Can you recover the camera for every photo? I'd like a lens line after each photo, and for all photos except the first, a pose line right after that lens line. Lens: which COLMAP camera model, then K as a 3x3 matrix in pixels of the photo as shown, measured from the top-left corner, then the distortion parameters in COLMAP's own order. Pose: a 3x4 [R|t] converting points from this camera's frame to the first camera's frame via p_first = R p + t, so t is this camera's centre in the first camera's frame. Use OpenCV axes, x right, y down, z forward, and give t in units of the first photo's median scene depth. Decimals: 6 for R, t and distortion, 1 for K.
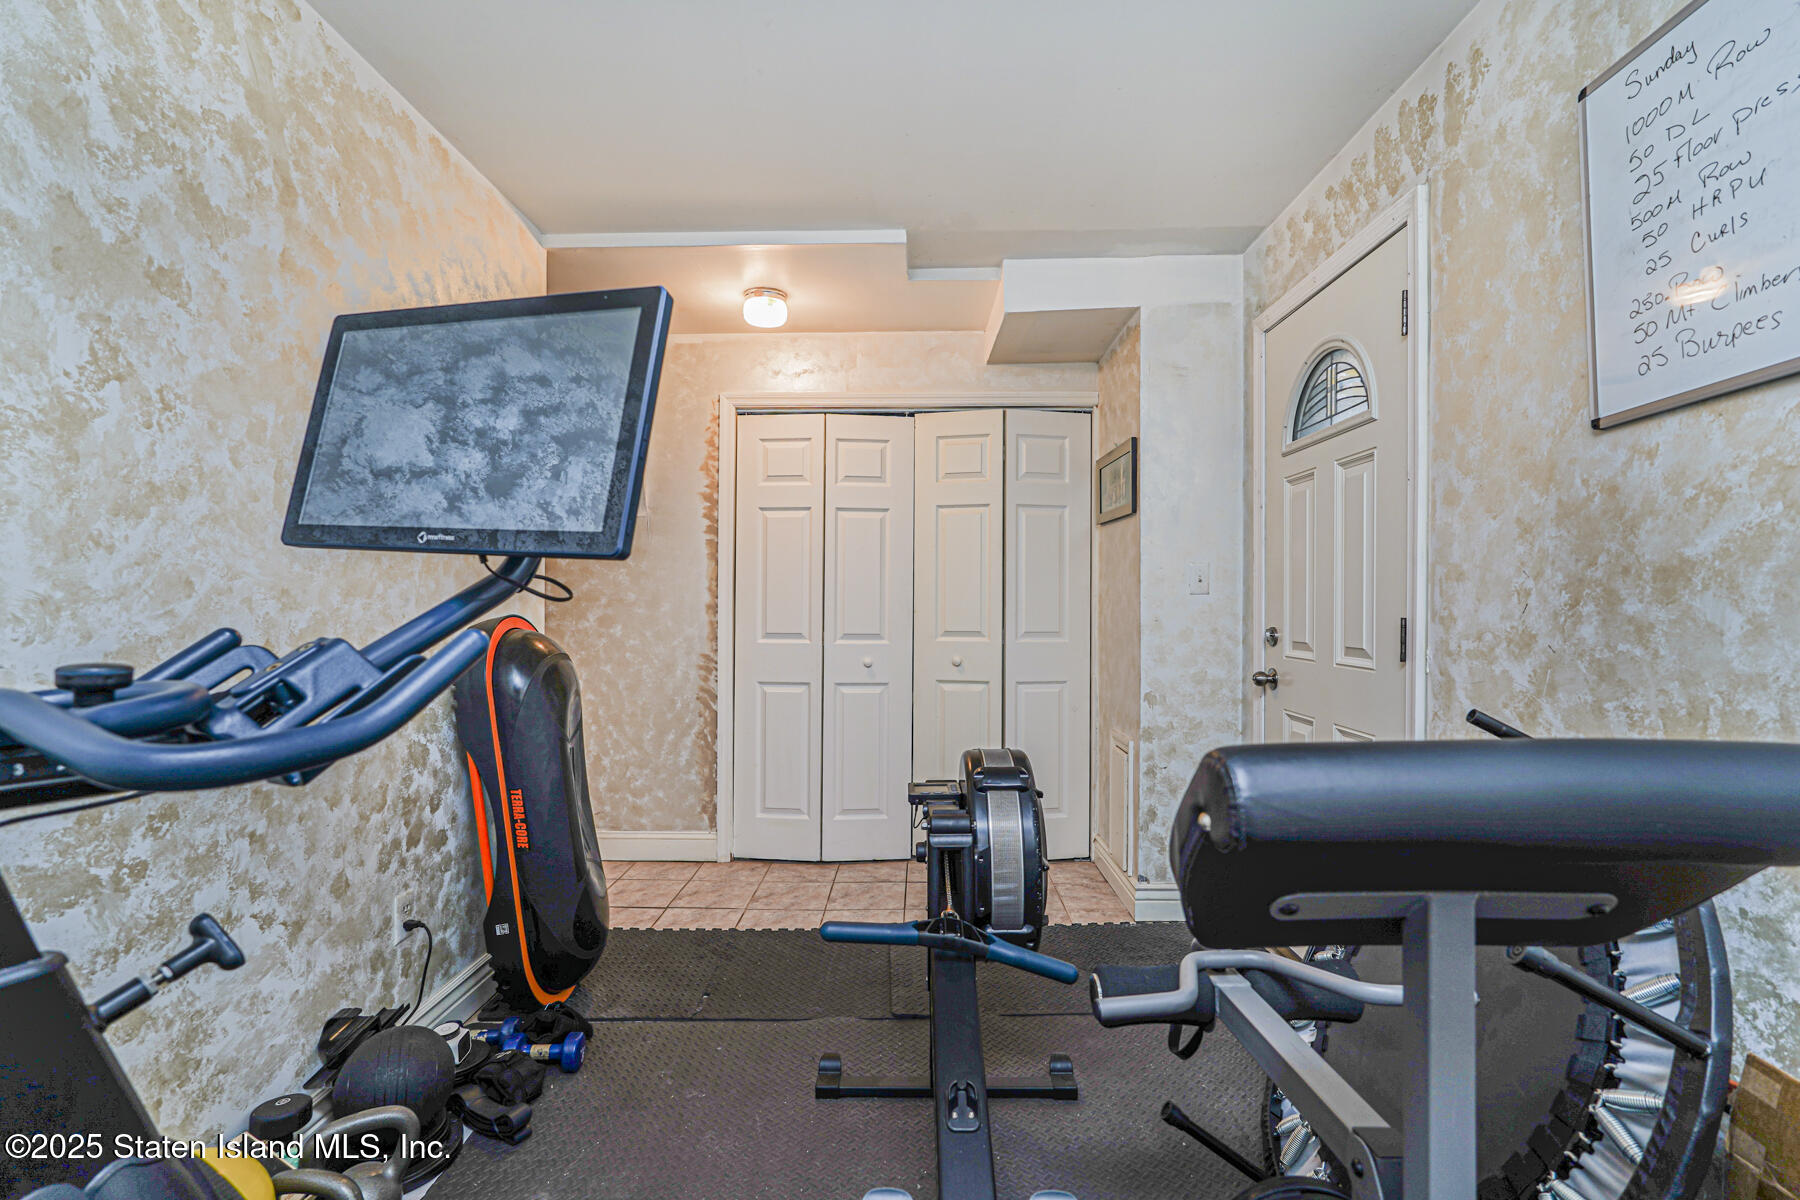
lens RADIAL K [[809.4, 0, 900.6], [0, 809.4, 603.4], [0, 0, 1]] dist [-0.010659, 0.003853]
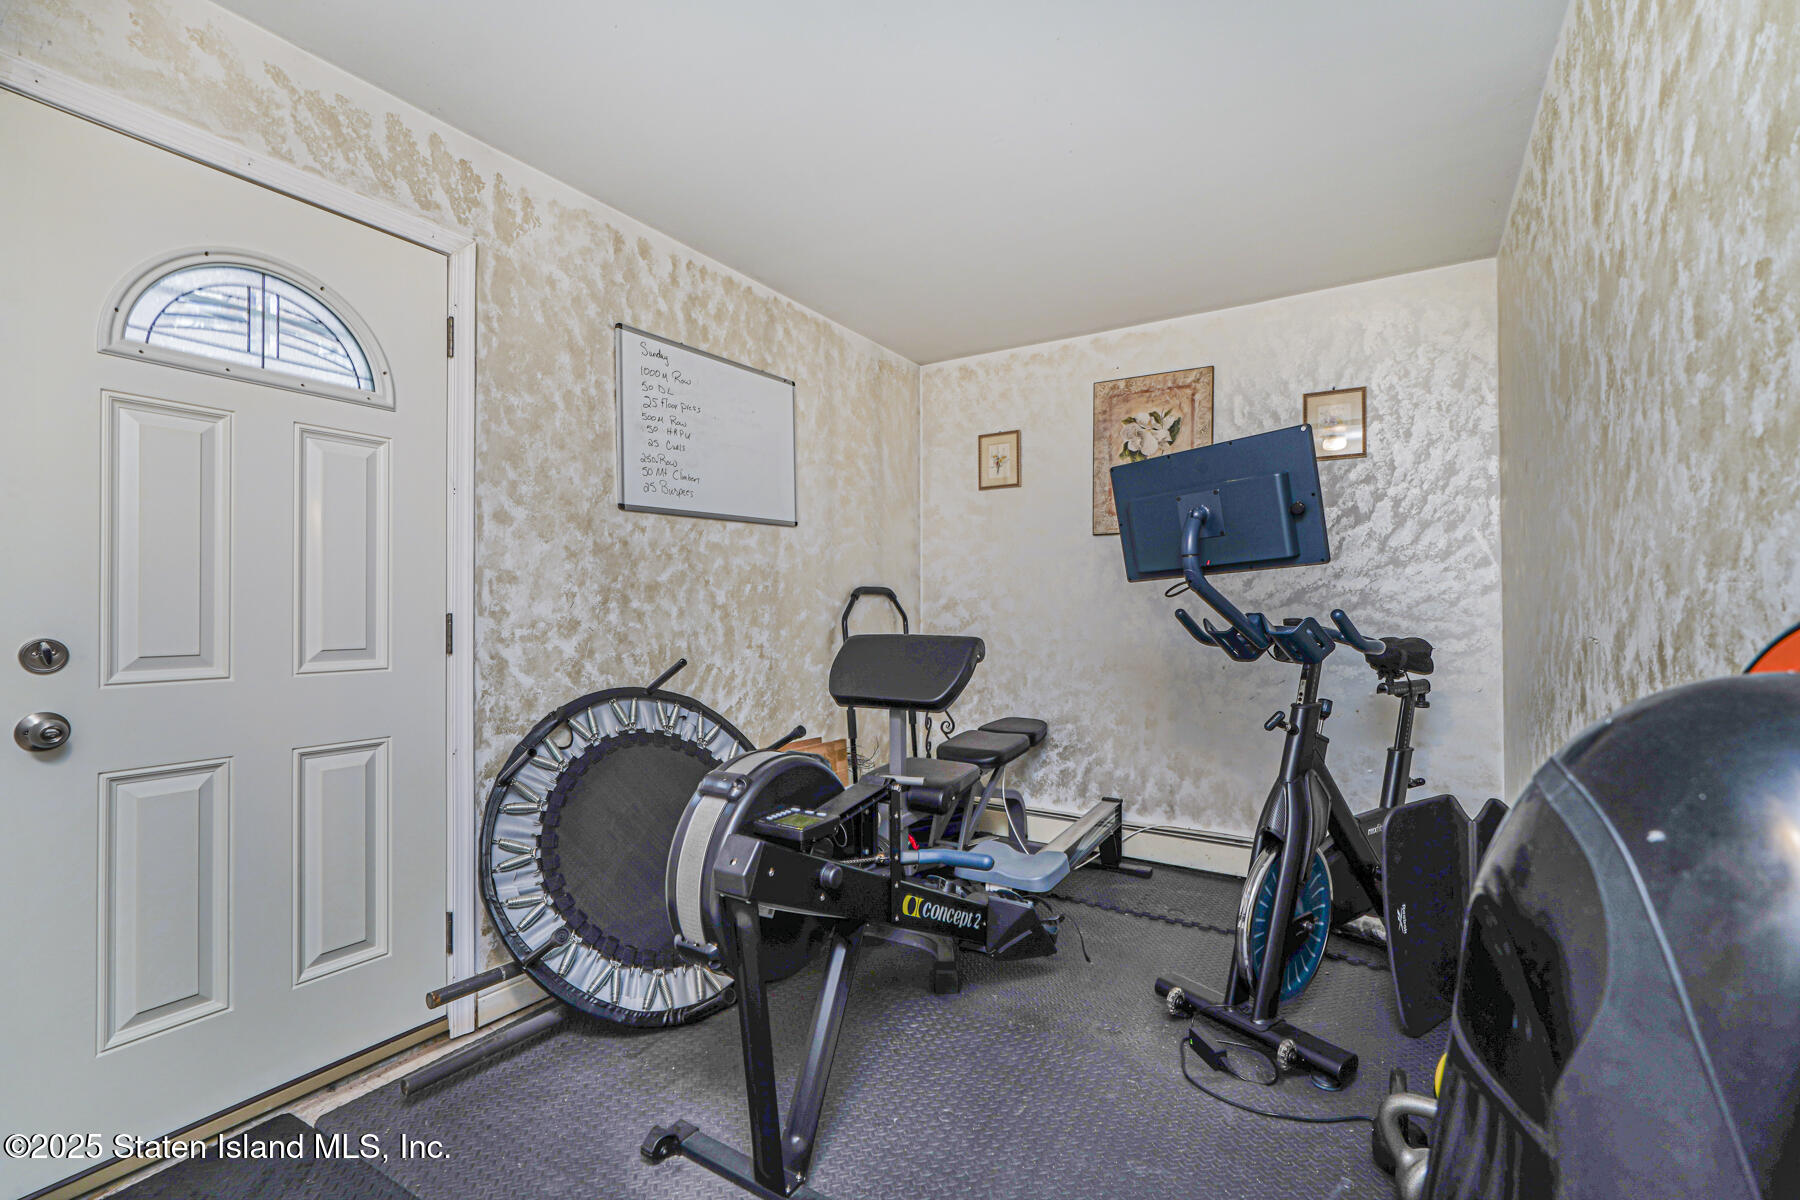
lens RADIAL K [[809.4, 0, 895.1], [0, 809.4, 600.3], [0, 0, 1]] dist [-0.010659, 0.003853]
pose [[-0.860003, 0.010386, 0.510183, -0.587095], [0.003438, 0.999888, -0.014559, 0.023564], [-0.510277, -0.010766, -0.859943, 2.103439]]
